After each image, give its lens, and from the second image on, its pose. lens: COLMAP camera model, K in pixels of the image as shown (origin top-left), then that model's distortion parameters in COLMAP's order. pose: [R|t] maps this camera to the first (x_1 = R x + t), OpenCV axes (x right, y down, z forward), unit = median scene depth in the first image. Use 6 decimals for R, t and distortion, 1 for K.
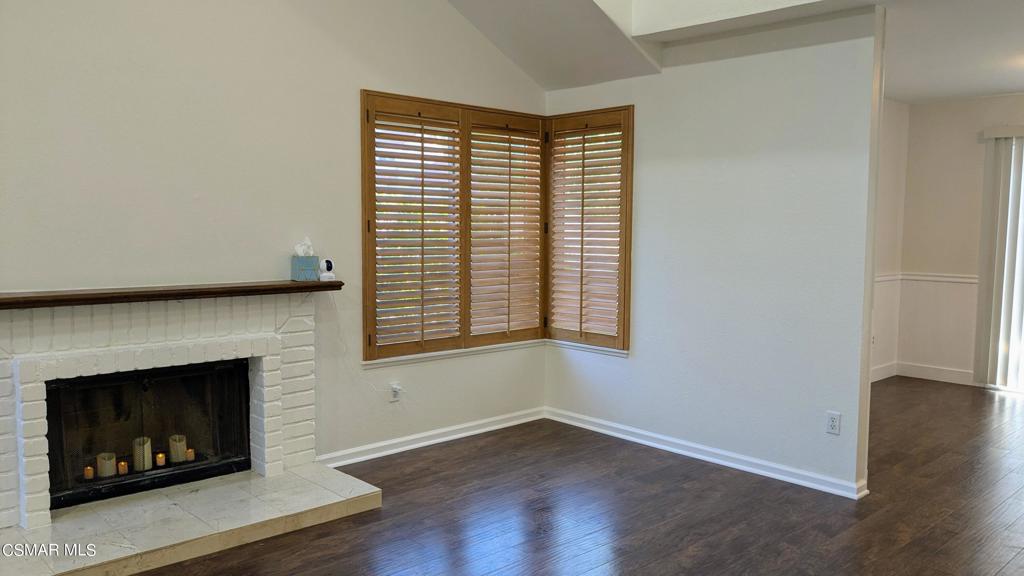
lens RADIAL K [[789.9, 0, 512.0], [0, 789.9, 288.0], [0, 0, 1]] dist [0.071599, -0.145853]
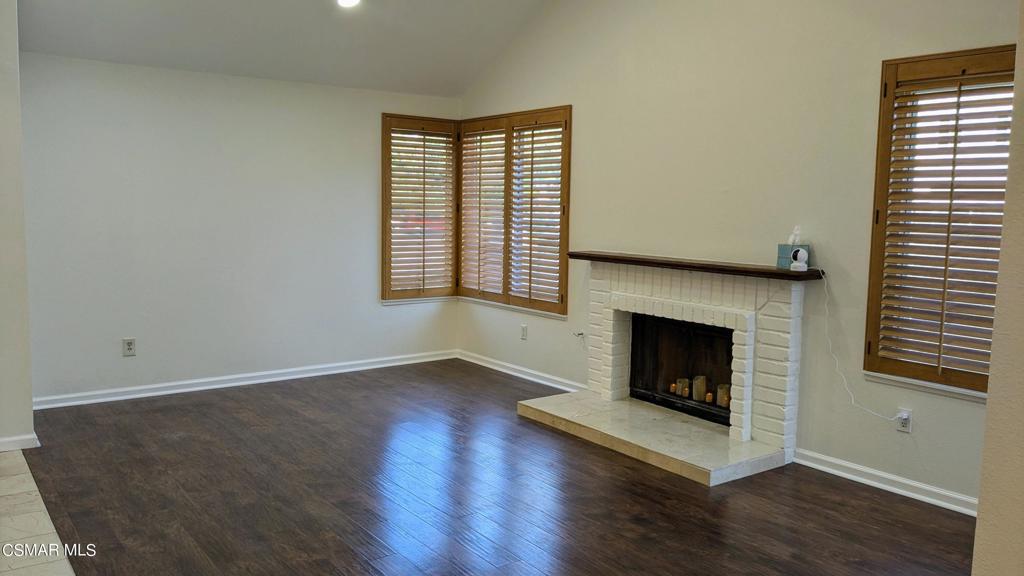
lens RADIAL K [[783.1, 0, 512.0], [0, 783.1, 288.0], [0, 0, 1]] dist [-0.003268, -0.012165]
pose [[-0.103745, 0.092749, -0.990270, 0.800465], [-0.103774, 0.989199, 0.103521, -0.053906], [0.989175, 0.113504, -0.092999, 0.772253]]
